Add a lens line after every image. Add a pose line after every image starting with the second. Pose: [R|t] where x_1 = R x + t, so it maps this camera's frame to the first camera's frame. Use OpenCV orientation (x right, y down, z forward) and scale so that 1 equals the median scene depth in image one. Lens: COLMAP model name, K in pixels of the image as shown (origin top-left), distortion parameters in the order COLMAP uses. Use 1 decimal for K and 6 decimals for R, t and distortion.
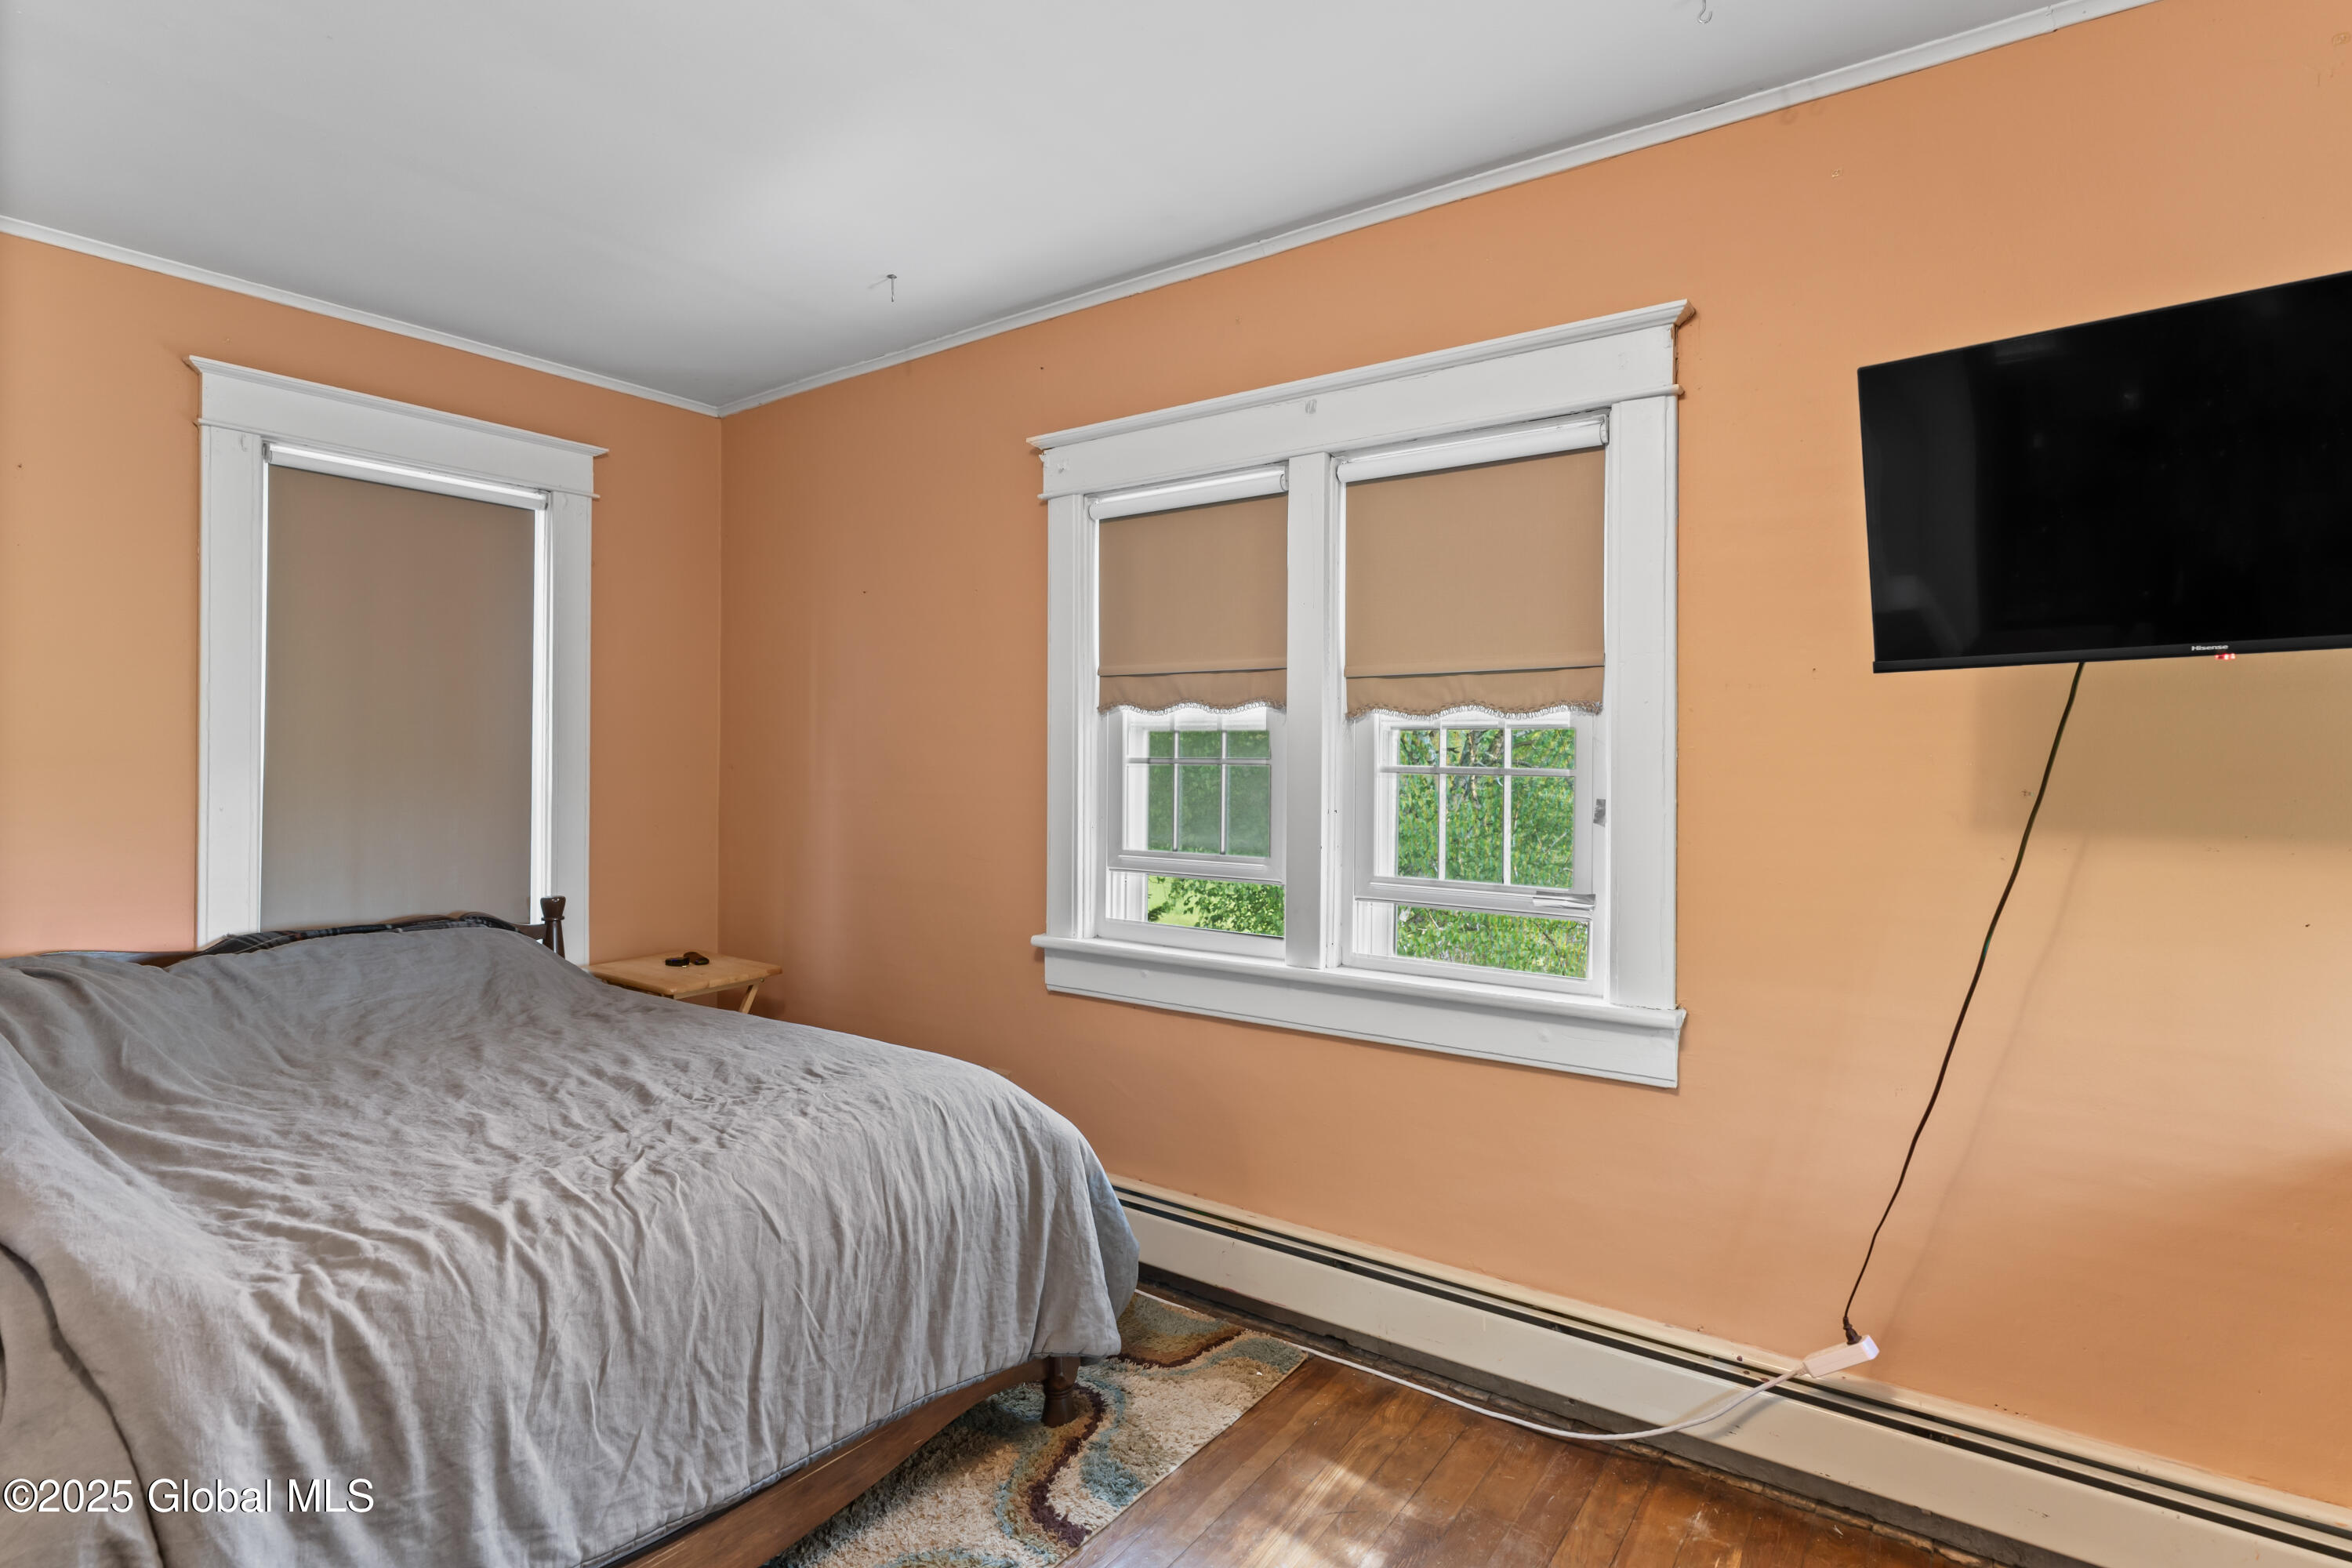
lens RADIAL K [[1122.4, 0, 1196.9], [0, 1122.4, 761.8], [0, 0, 1]] dist [-0.001027, 0.001189]
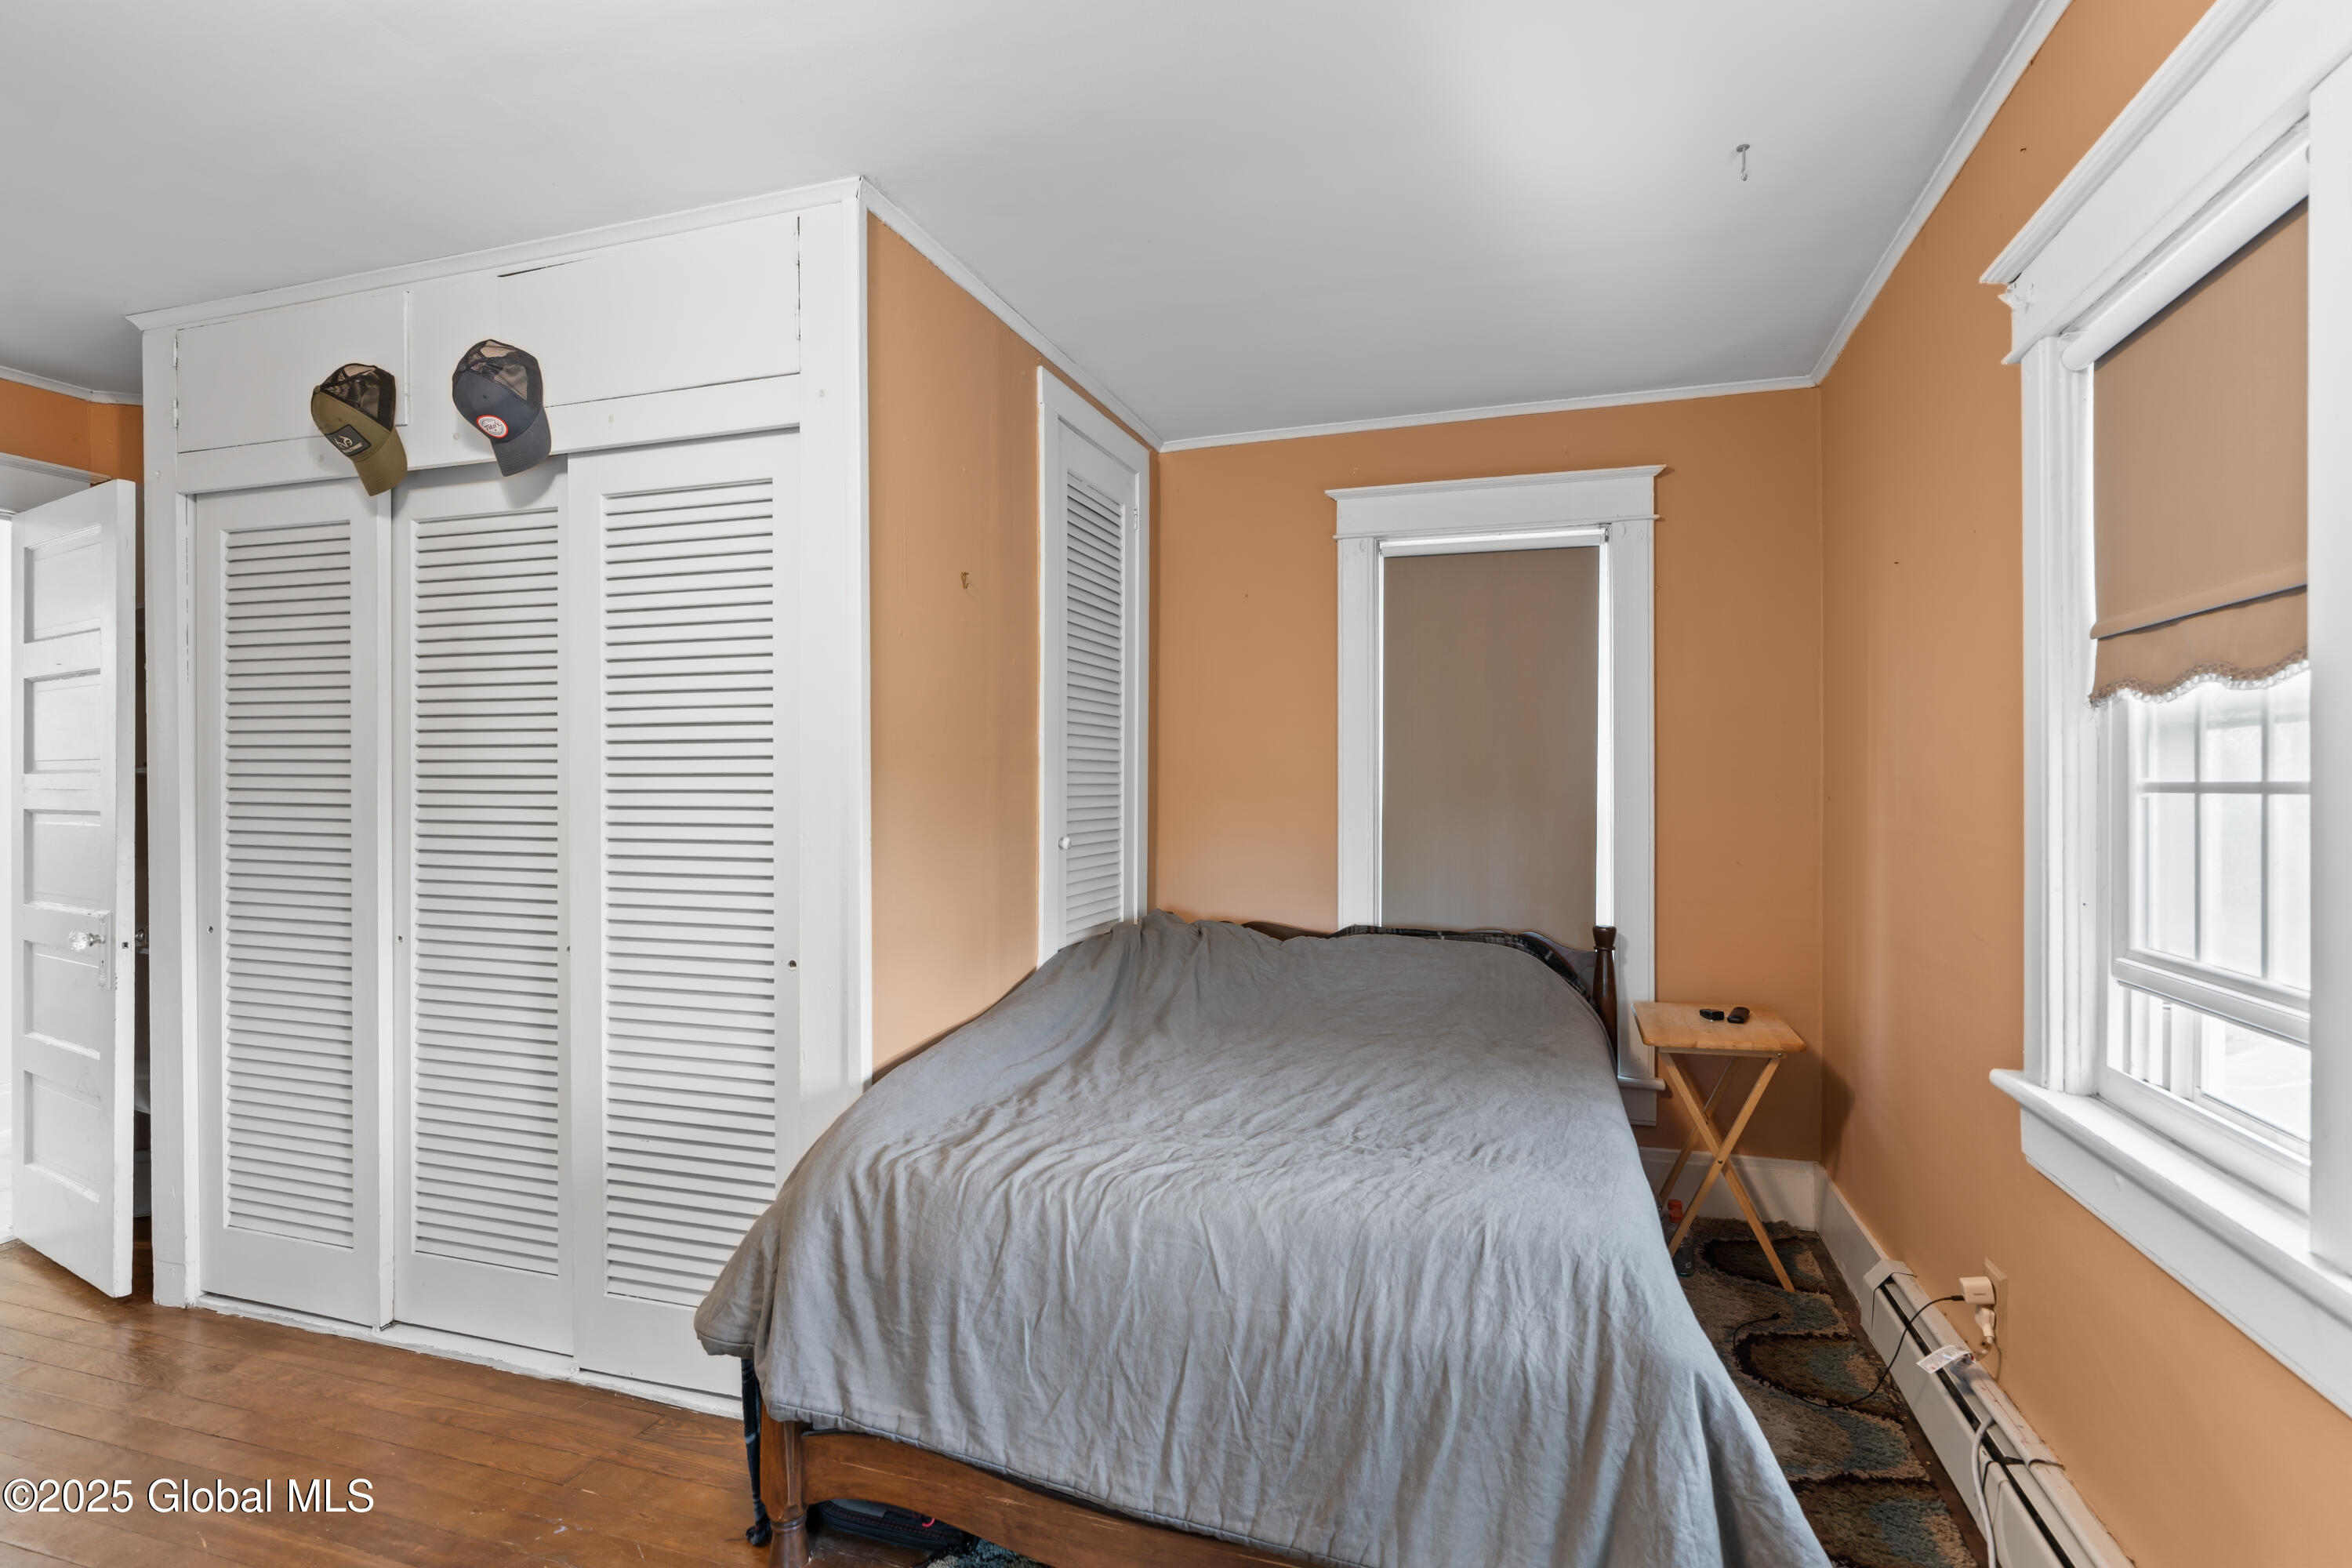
lens RADIAL K [[1122.4, 0, 1189.1], [0, 1122.4, 791.0], [0, 0, 1]] dist [-0.001027, 0.001189]
pose [[0.323940, -0.002810, -0.946073, 0.513154], [0.002784, 0.999994, -0.002017, 0.000653], [0.946074, -0.001980, 0.323946, 0.640531]]
